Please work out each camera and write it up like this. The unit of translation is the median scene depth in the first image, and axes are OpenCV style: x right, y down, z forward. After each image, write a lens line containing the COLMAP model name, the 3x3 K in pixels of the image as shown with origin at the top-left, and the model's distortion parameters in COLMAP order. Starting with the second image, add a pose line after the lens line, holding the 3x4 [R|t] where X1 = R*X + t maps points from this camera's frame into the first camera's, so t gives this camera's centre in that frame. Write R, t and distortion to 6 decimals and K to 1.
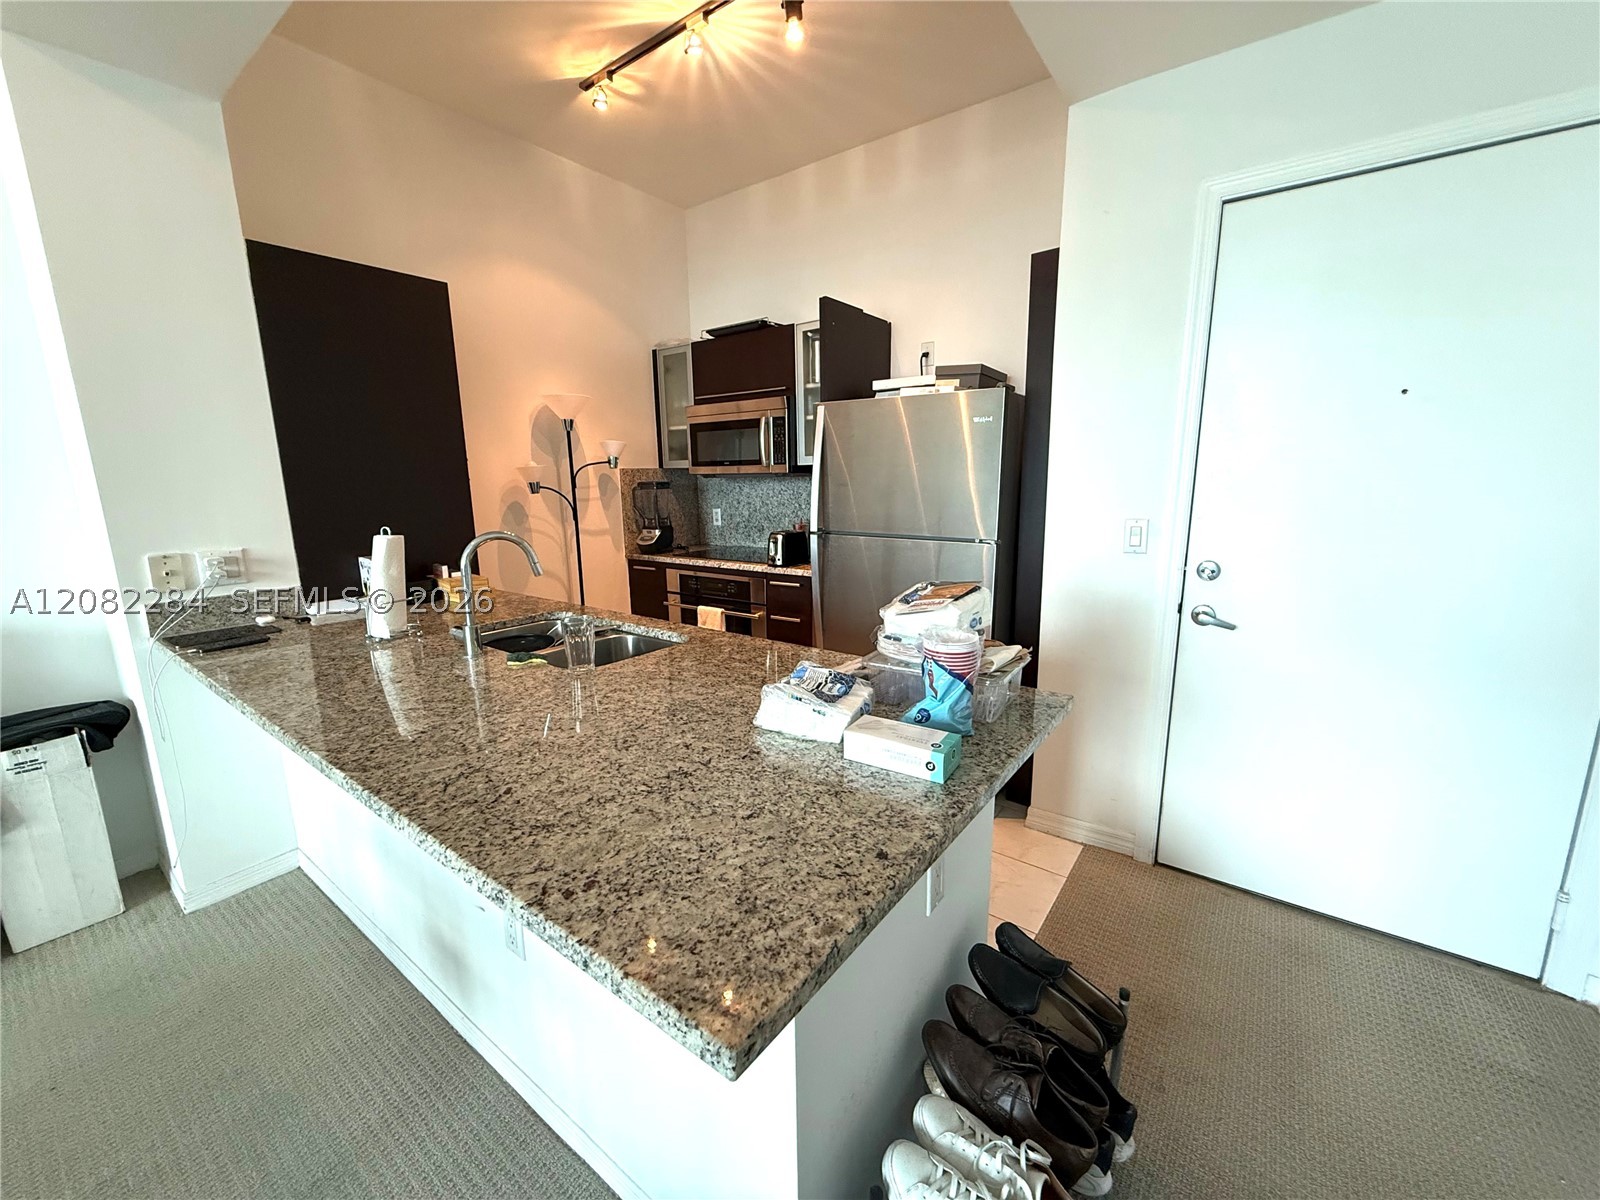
lens RADIAL K [[637.3, 0, 796.5], [0, 637.3, 599.5], [0, 0, 1]] dist [0.000861, -0.000105]
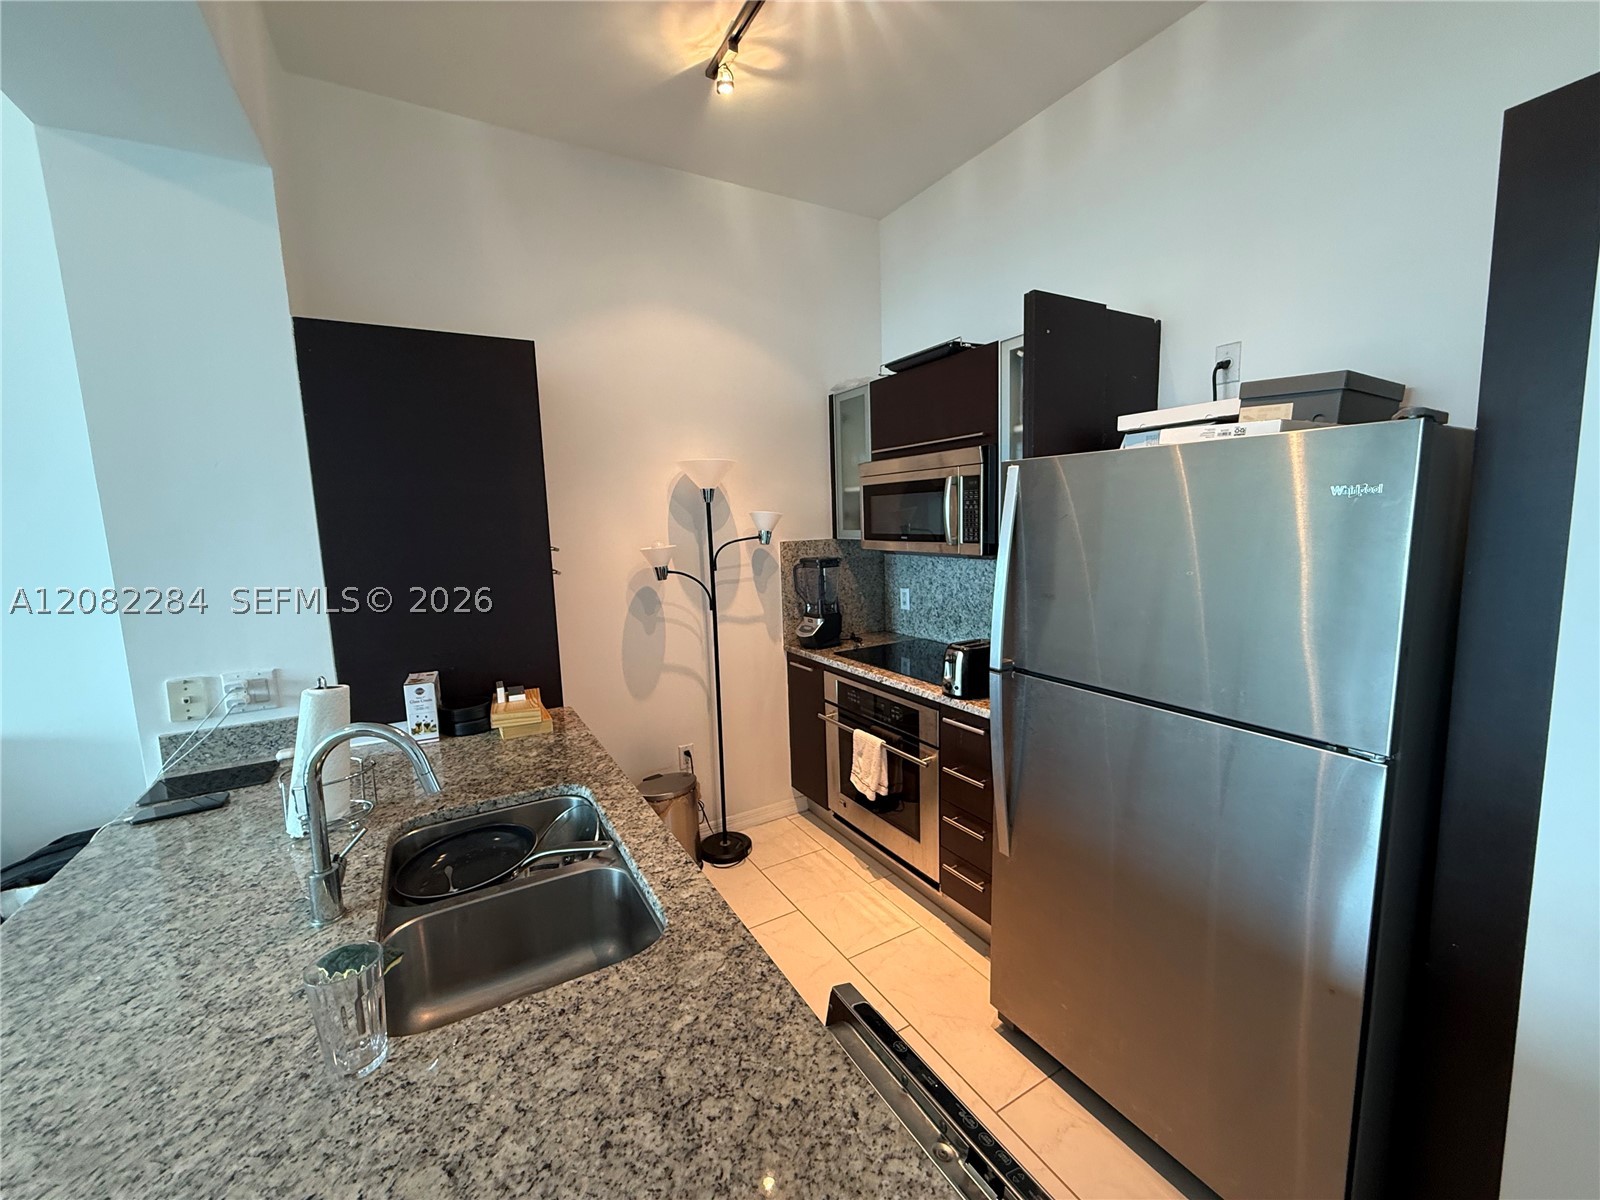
lens RADIAL K [[637.3, 0, 797.9], [0, 637.3, 597.2], [0, 0, 1]] dist [0.000861, -0.000105]
pose [[0.920193, 0.035612, -0.389841, 0.073483], [-0.058124, 0.997244, -0.046100, -0.112220], [0.387125, 0.065080, 0.919728, 0.299026]]
